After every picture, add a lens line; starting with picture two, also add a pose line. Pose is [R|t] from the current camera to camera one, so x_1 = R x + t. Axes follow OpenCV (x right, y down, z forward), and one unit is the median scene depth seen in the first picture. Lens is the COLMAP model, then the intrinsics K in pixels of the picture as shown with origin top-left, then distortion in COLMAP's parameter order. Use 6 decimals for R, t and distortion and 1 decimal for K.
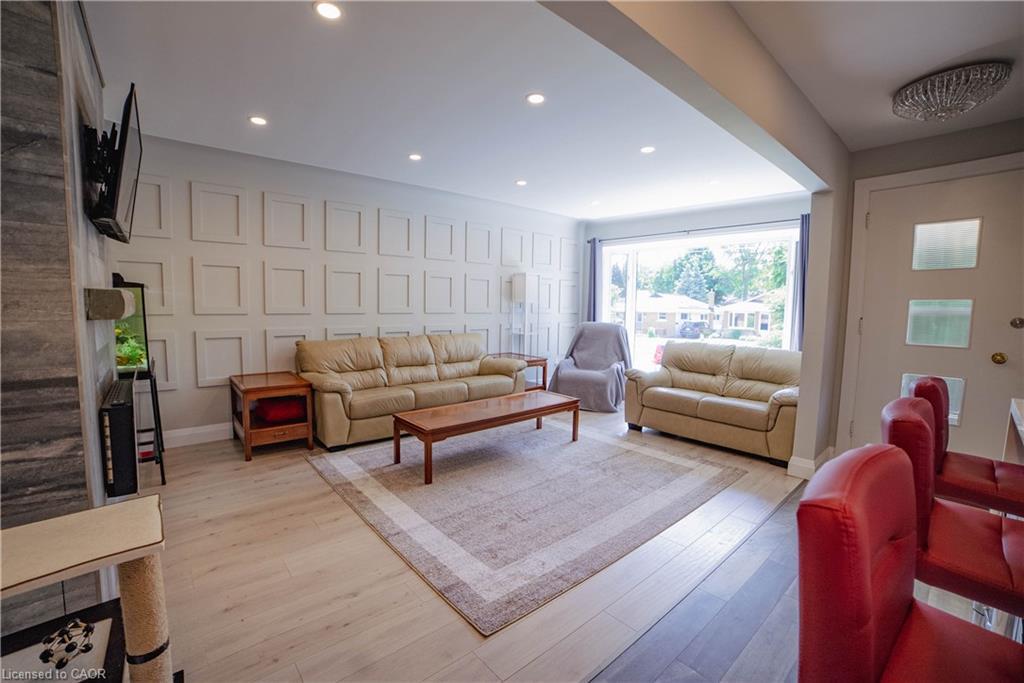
lens RADIAL K [[434.2, 0, 514.3], [0, 434.2, 343.8], [0, 0, 1]] dist [-0.105361, 0.034701]
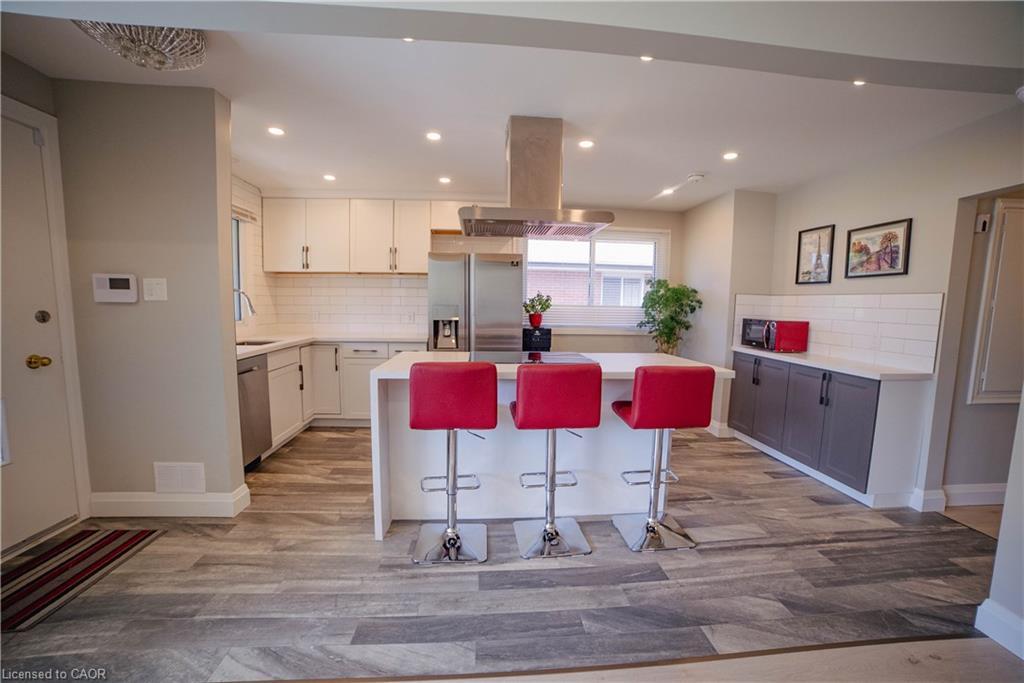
lens RADIAL K [[413.1, 0, 515.2], [0, 413.1, 343.9], [0, 0, 1]] dist [-0.112256, 0.038452]
pose [[-0.807766, -0.090939, 0.582447, 0.000940], [0.020216, 0.983175, 0.181543, -0.081304], [-0.589157, 0.158419, -0.792337, 0.703958]]
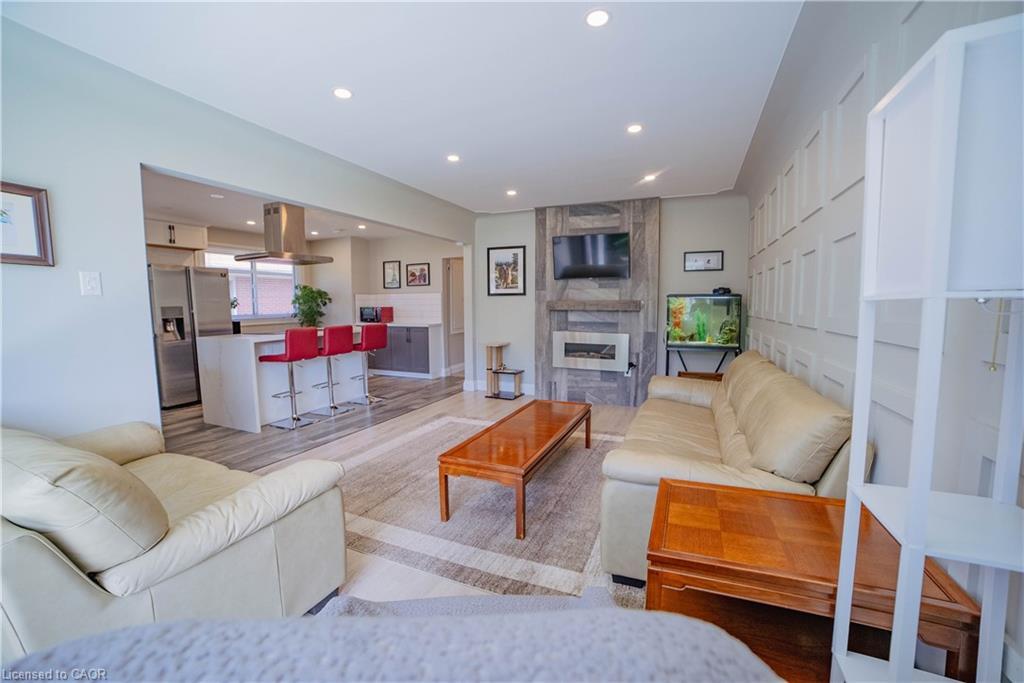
lens RADIAL K [[413.1, 0, 515.2], [0, 413.1, 343.9], [0, 0, 1]] dist [-0.112256, 0.038452]
pose [[-0.901612, 0.030520, -0.431469, 0.305082], [-0.049540, 0.983658, 0.173098, -0.145369], [0.429700, 0.177442, -0.885365, 1.581028]]
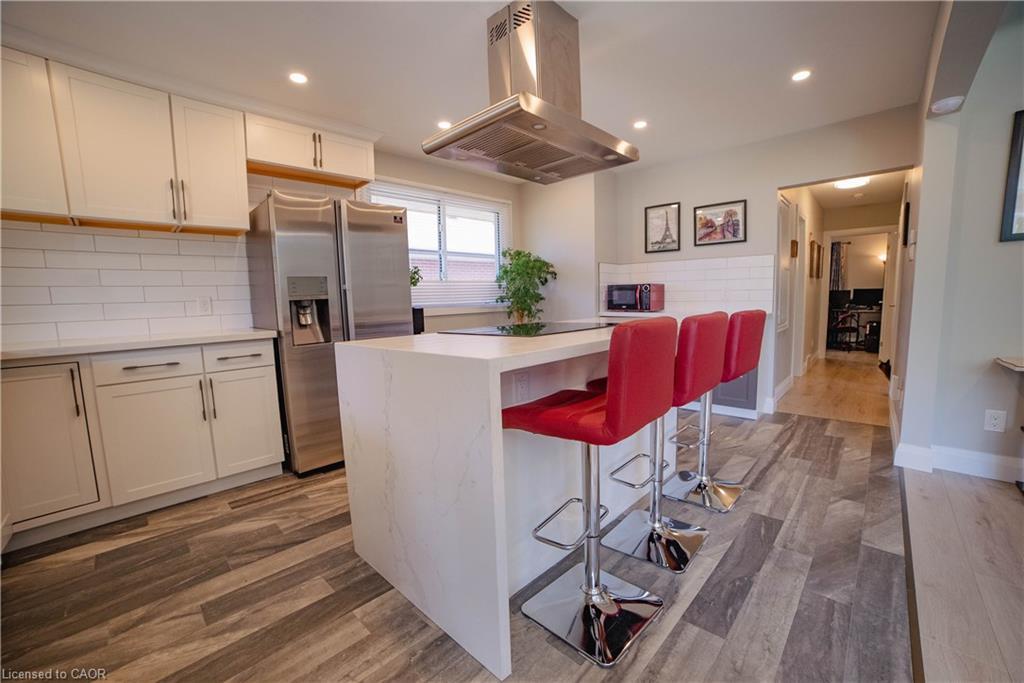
lens RADIAL K [[413.1, 0, 515.2], [0, 413.1, 343.9], [0, 0, 1]] dist [-0.112256, 0.038452]
pose [[-0.996059, 0.017603, -0.086930, 0.488853], [0.000100, 0.980330, 0.197365, -0.011900], [0.088695, 0.196579, -0.976468, 0.650181]]
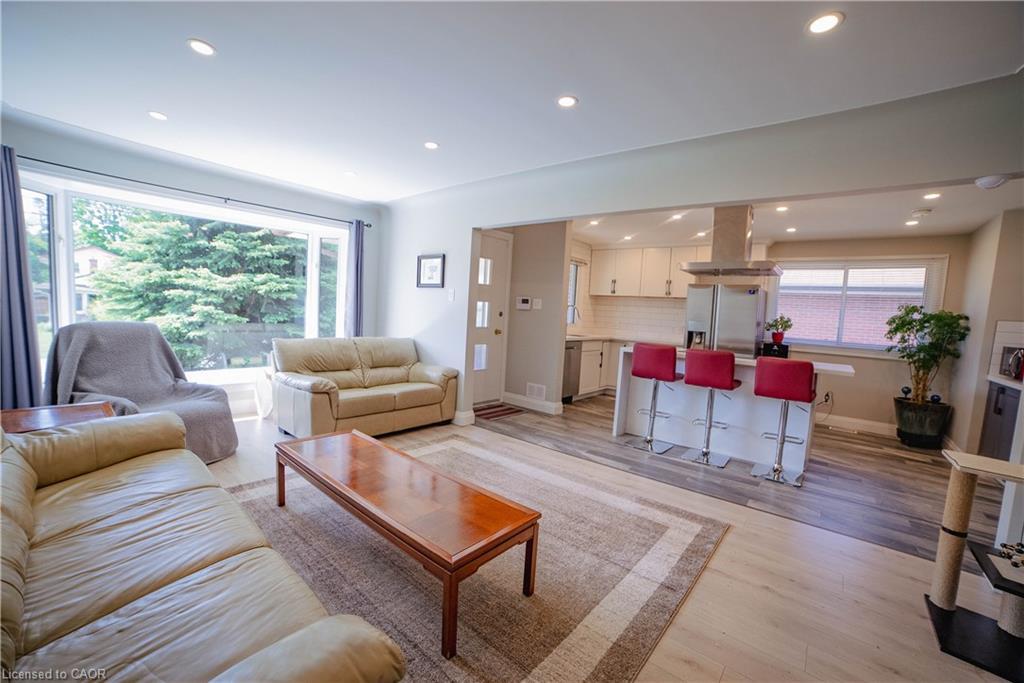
lens RADIAL K [[413.1, 0, 515.2], [0, 413.1, 343.9], [0, 0, 1]] dist [-0.112256, 0.038452]
pose [[-0.161538, -0.105160, 0.981248, -0.579335], [0.030121, 0.993318, 0.111412, -0.091399], [-0.986407, 0.047553, -0.157291, 0.848464]]
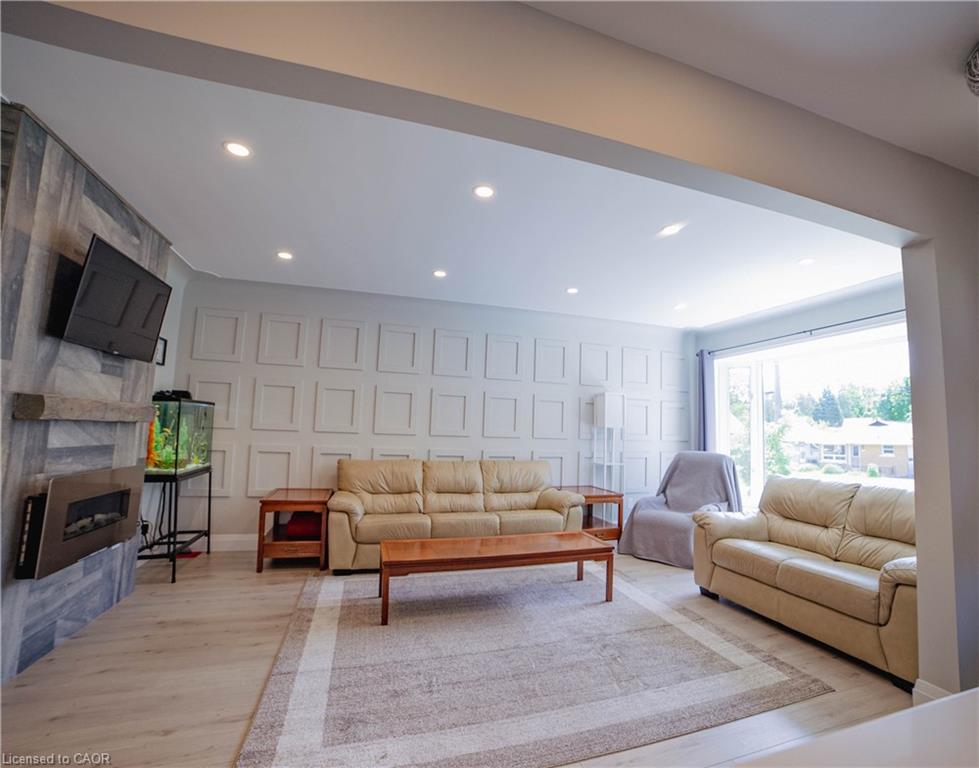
lens RADIAL K [[463.5, 0, 525.4], [0, 463.5, 386.0], [0, 0, 1]] dist [-0.111550, 0.040391]
pose [[0.929086, -0.027527, -0.368838, 0.320993], [-0.045507, 0.981142, -0.187854, 0.005660], [0.367054, 0.191317, 0.910313, 0.143664]]
